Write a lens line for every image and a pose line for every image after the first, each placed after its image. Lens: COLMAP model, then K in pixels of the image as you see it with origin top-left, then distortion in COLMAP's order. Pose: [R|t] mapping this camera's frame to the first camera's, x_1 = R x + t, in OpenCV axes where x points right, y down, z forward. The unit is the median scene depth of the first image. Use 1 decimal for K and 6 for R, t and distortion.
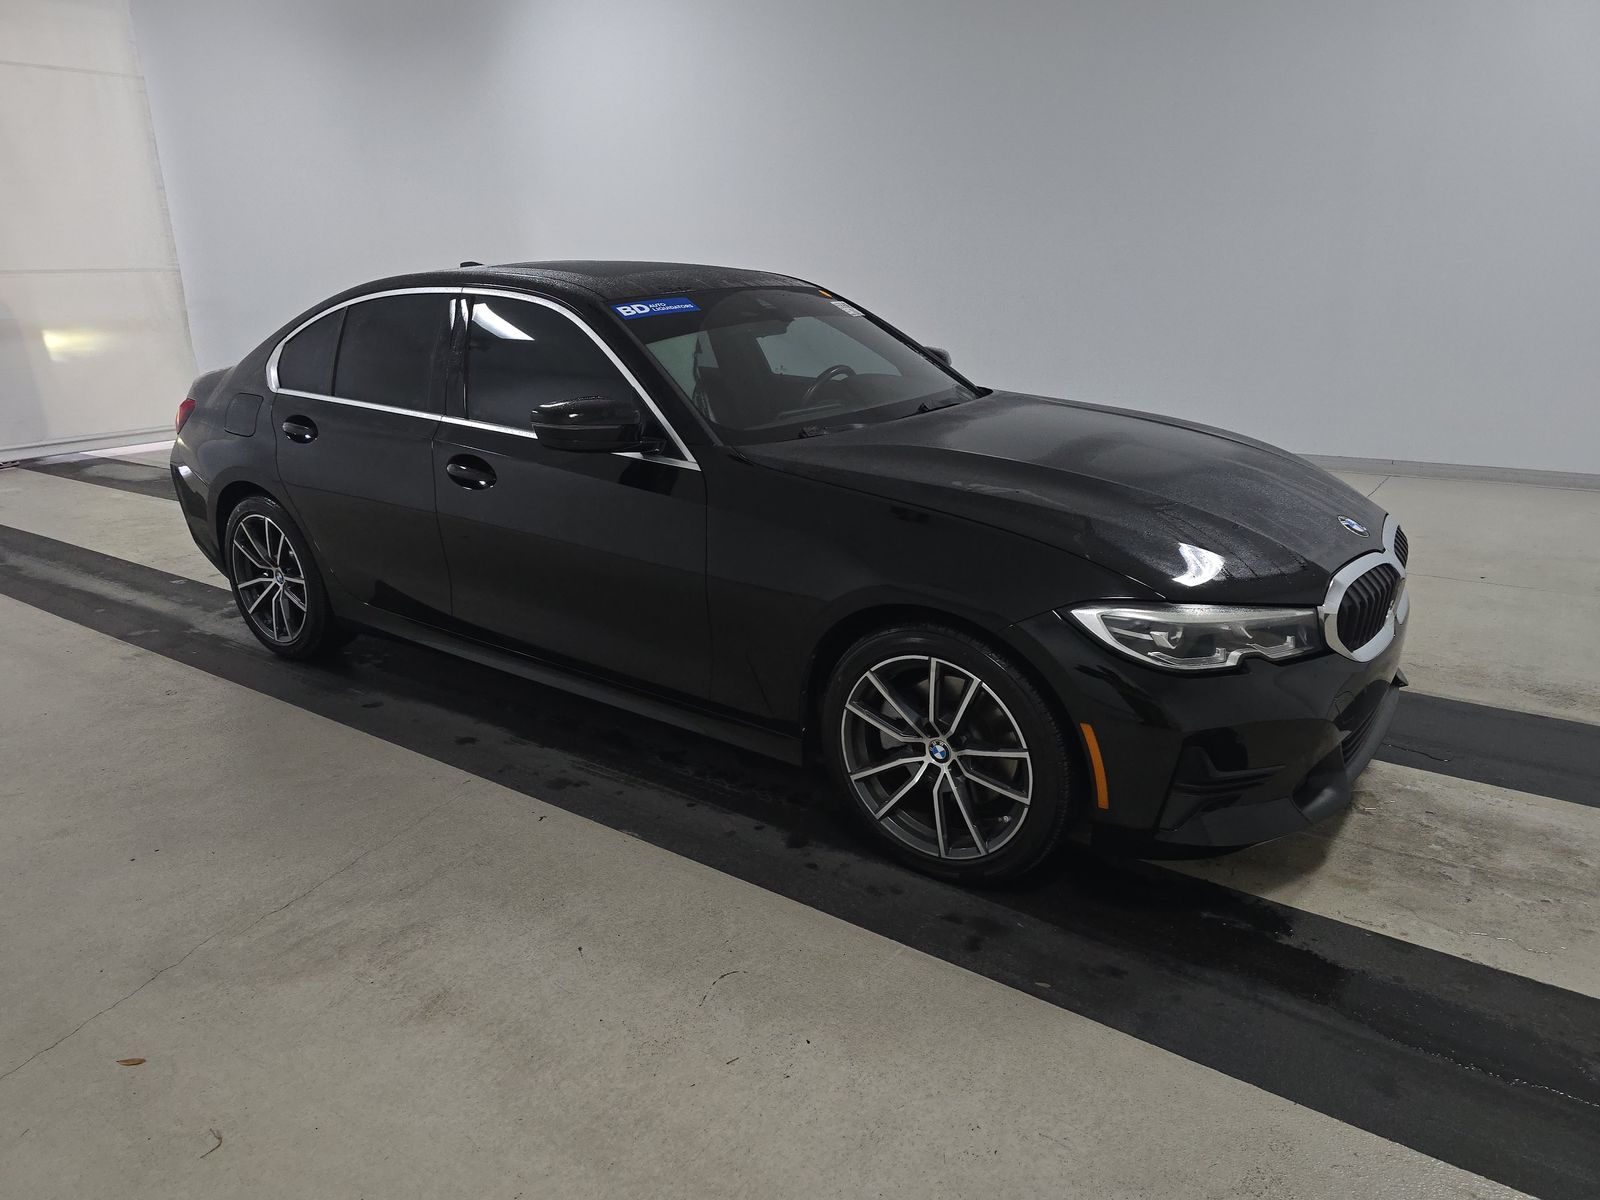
lens RADIAL K [[1075.1, 0, 800.5], [0, 1075.1, 590.1], [0, 0, 1]] dist [0.051415, -0.044367]
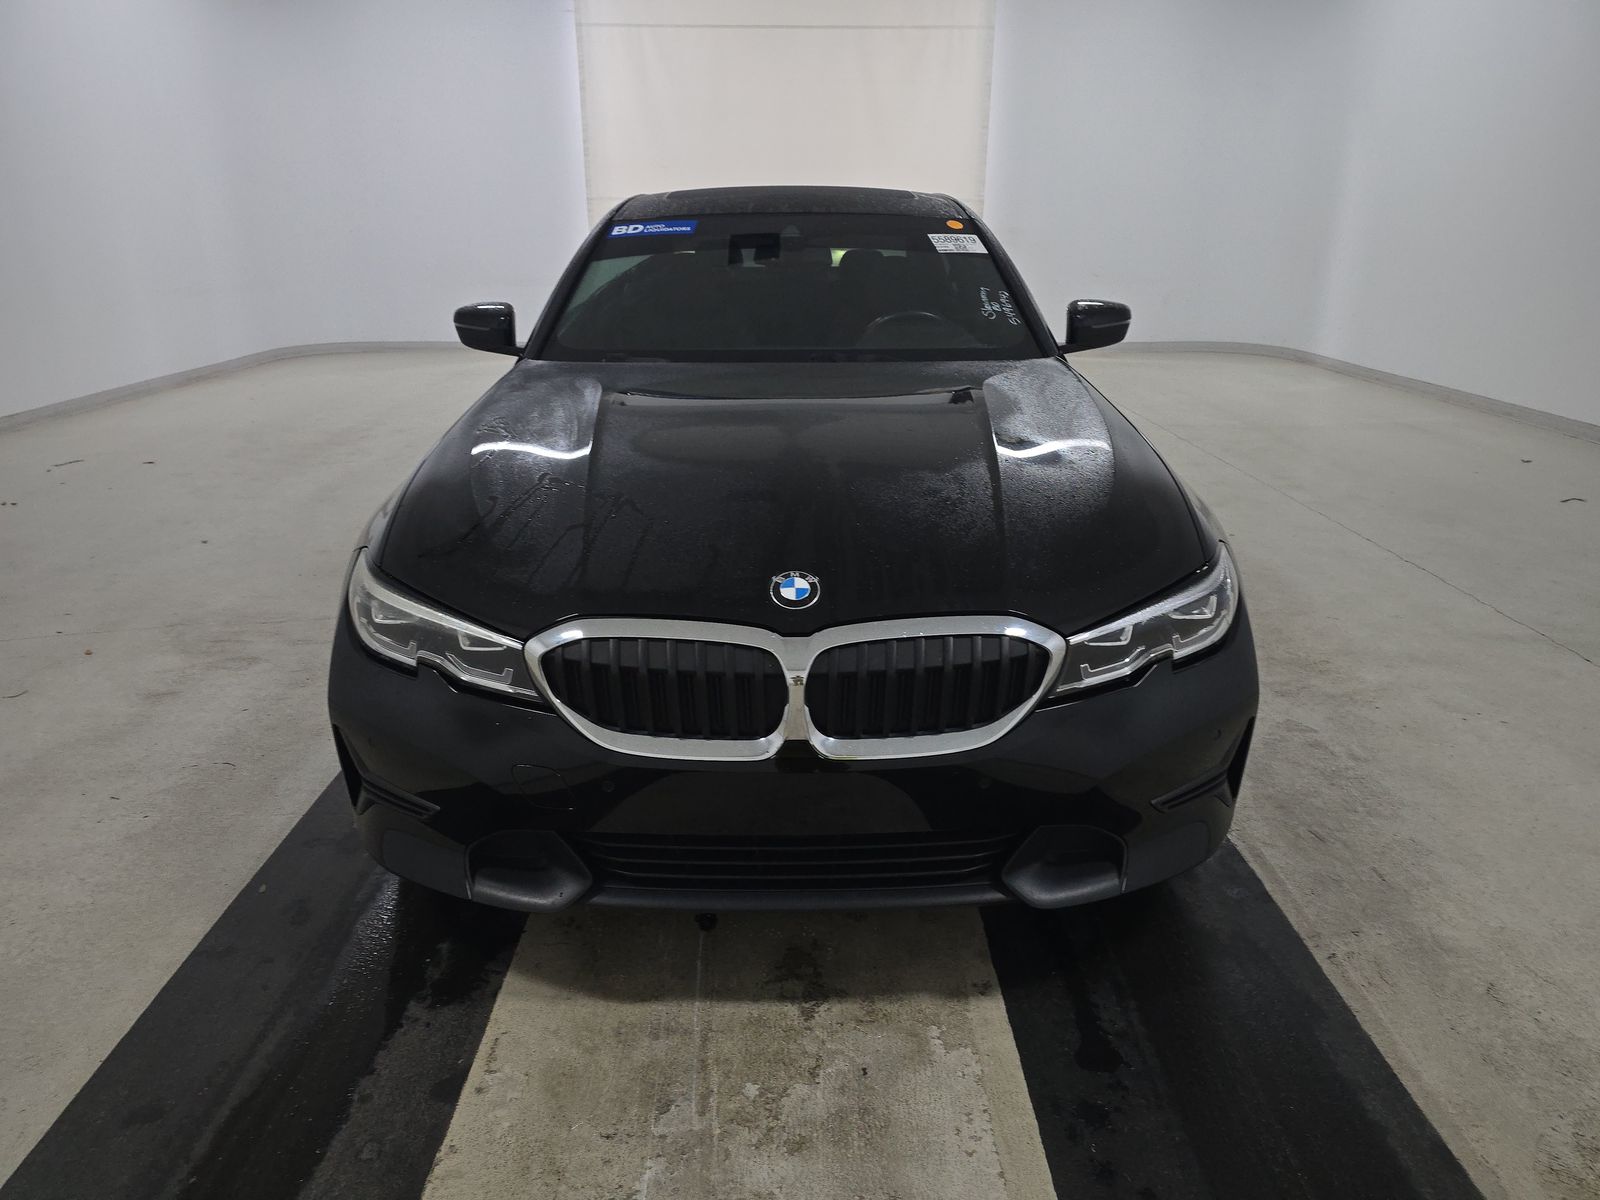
lens RADIAL K [[1075.1, 0, 800.5], [0, 1075.1, 590.1], [0, 0, 1]] dist [0.051415, -0.044367]
pose [[0.597632, 0.284819, -0.749476, 1.021158], [-0.245210, 0.954915, 0.167360, -0.172186], [0.763353, 0.083760, 0.640528, 0.585465]]
